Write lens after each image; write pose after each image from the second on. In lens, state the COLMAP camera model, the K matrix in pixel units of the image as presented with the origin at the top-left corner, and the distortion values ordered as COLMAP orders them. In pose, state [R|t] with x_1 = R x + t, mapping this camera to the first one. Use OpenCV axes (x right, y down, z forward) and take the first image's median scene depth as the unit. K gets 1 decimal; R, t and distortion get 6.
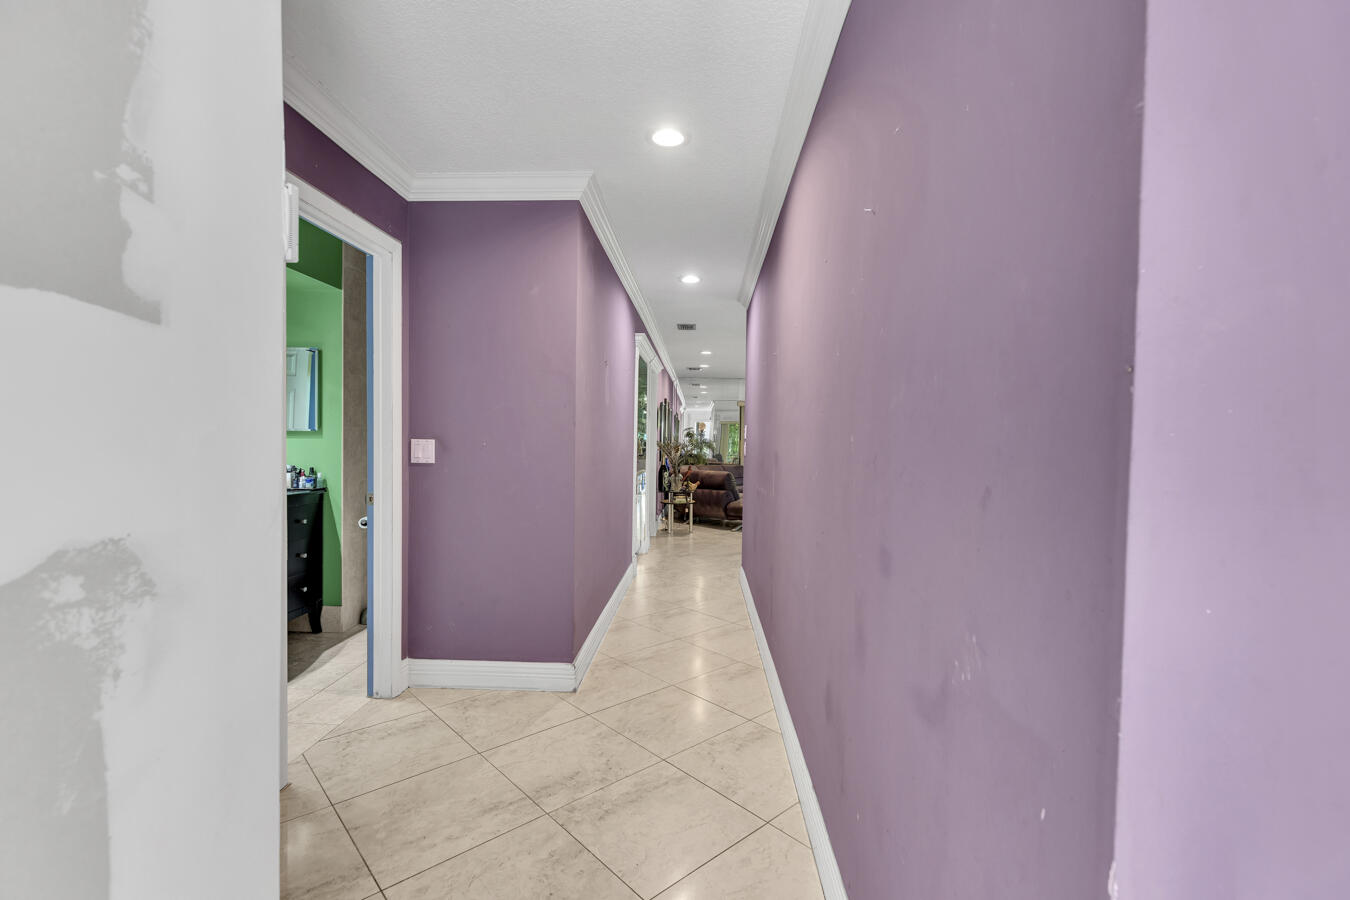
lens RADIAL K [[597.5, 0, 676.6], [0, 597.5, 444.9], [0, 0, 1]] dist [0.002602, -0.000937]
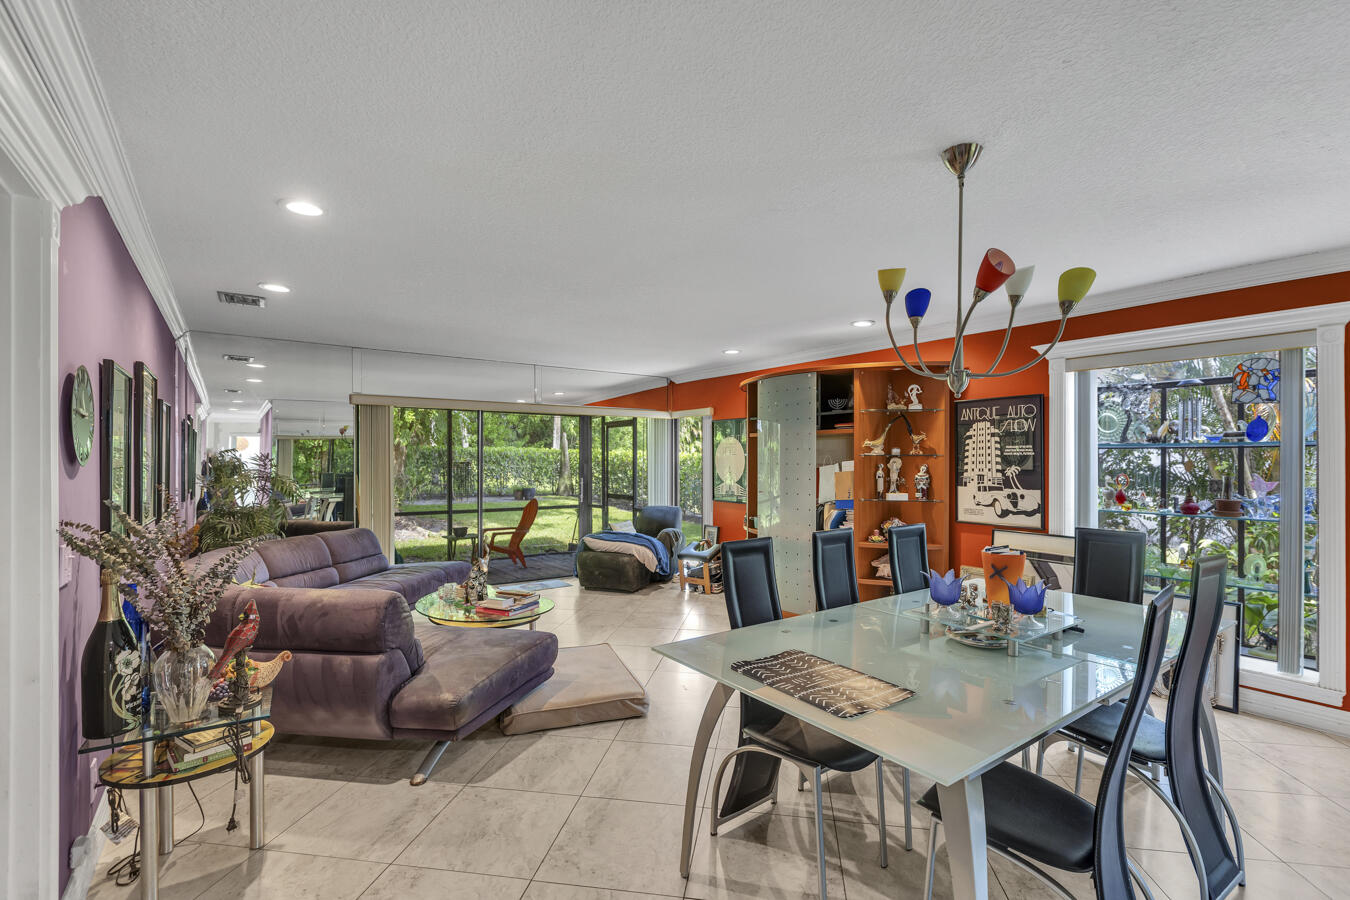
lens RADIAL K [[618.5, 0, 675.0], [0, 618.5, 450.0], [0, 0, 1]] dist [0.000517, 0.000034]
pose [[0.788355, -0.013005, 0.615084, 0.003196], [0.023818, 0.999672, -0.009390, -0.022536], [-0.614760, 0.022053, 0.788406, 0.629864]]
